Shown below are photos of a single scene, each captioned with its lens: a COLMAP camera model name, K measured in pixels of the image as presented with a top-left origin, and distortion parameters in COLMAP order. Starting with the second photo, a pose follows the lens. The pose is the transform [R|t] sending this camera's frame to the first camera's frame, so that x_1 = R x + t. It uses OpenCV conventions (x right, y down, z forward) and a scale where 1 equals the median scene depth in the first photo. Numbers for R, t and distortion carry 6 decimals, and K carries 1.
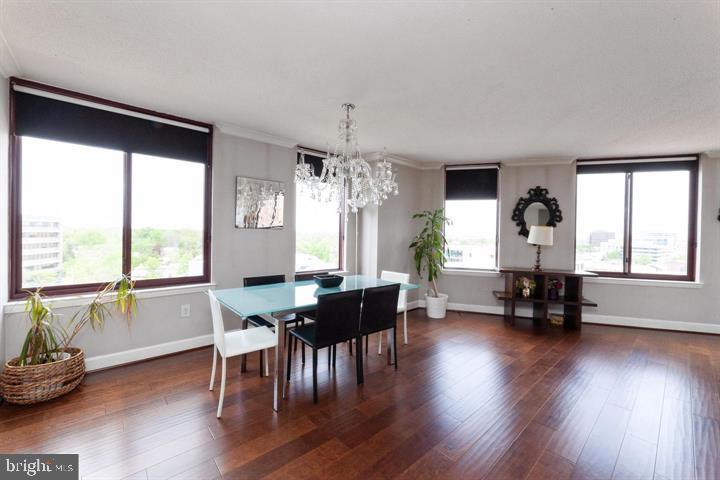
lens RADIAL K [[287.4, 0, 361.0], [0, 287.4, 236.5], [0, 0, 1]] dist [-0.000145, -0.000002]
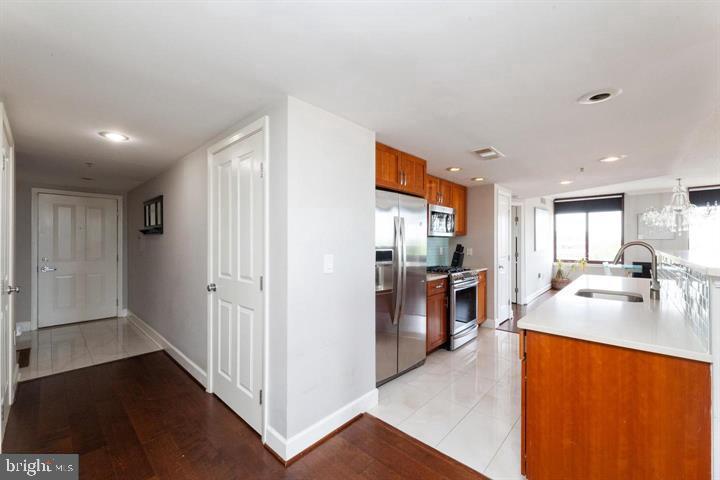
lens RADIAL K [[291.9, 0, 361.0], [0, 291.9, 243.0], [0, 0, 1]] dist [-0.000171, 0.000400]
pose [[0.095764, -0.012621, -0.995324, 1.122597], [-0.006540, 0.999890, -0.013308, 0.026590], [0.995383, 0.007784, 0.095671, -0.901621]]
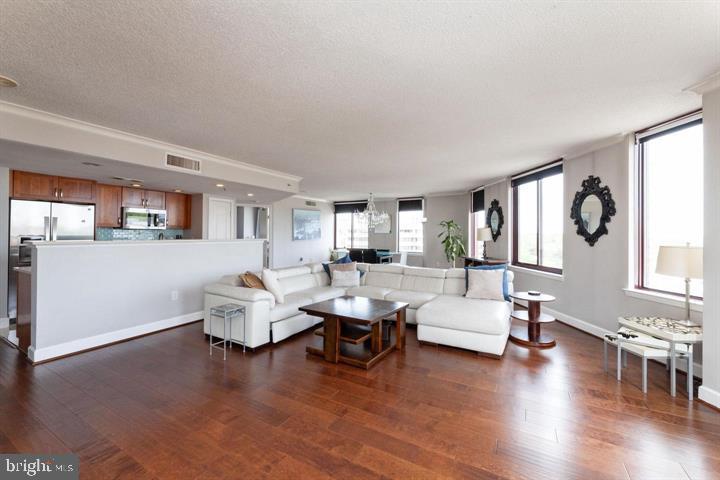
lens RADIAL K [[293.9, 0, 359.9], [0, 293.9, 233.2], [0, 0, 1]] dist [-0.001124, 0.000101]
pose [[0.323341, -0.017961, -0.946112, 1.818547], [-0.011507, 0.999671, -0.022911, 0.030963], [0.946213, 0.018295, 0.323028, -0.078073]]
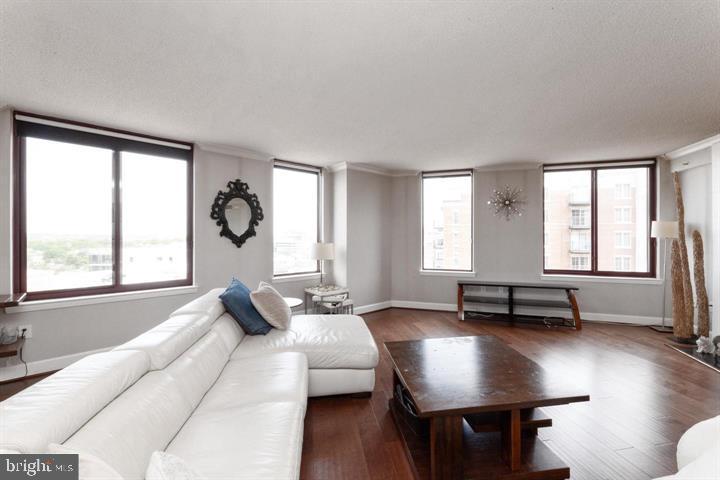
lens RADIAL K [[290.8, 0, 360.4], [0, 290.8, 235.9], [0, 0, 1]] dist [-0.002006, -0.000653]
pose [[0.528535, -0.016622, 0.848749, 0.623819], [0.016207, 0.999824, 0.009488, 0.002260], [-0.848757, 0.008742, 0.528711, 0.067866]]
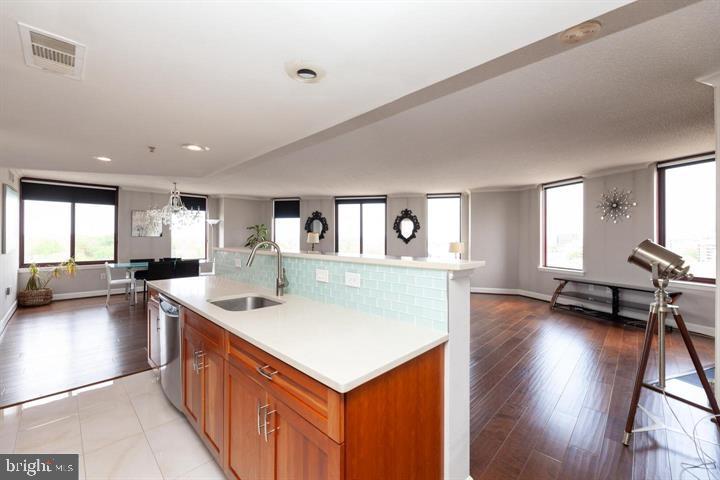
lens RADIAL K [[289.7, 0, 361.5], [0, 289.7, 236.0], [0, 0, 1]] dist [0.000529, 0.000260]
pose [[0.997400, -0.013875, 0.070711, 0.796319], [0.014981, 0.999773, -0.015136, 0.016414], [-0.070485, 0.016156, 0.997382, -0.883006]]
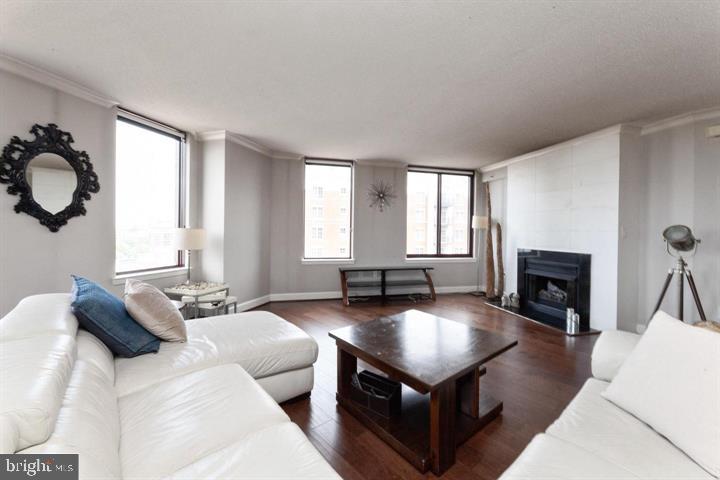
lens RADIAL K [[293.9, 0, 359.9], [0, 293.9, 233.2], [0, 0, 1]] dist [-0.001124, 0.000101]
pose [[0.005051, -0.023009, 0.999722, 0.613377], [-0.005058, 0.999722, 0.023035, 0.027691], [-0.999974, -0.005173, 0.004933, 0.261194]]
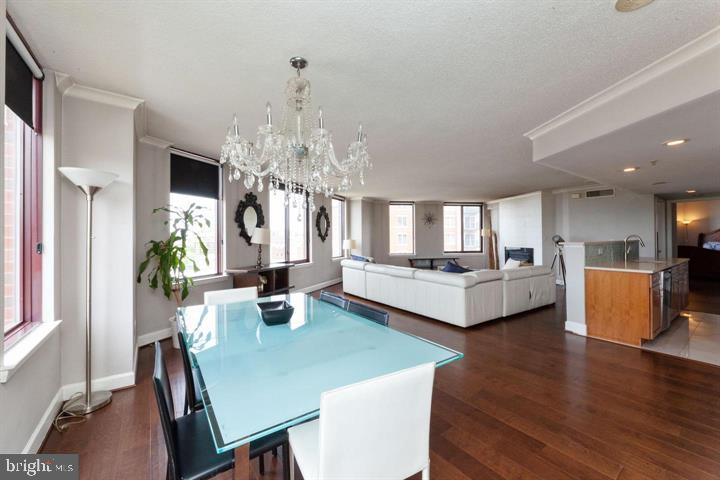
lens RADIAL K [[289.7, 0, 361.5], [0, 289.7, 236.0], [0, 0, 1]] dist [0.000529, 0.000260]
pose [[0.101538, -0.014891, 0.994720, -0.472713], [0.016542, 0.999775, 0.013278, -0.014271], [-0.994694, 0.015107, 0.101761, 0.482356]]
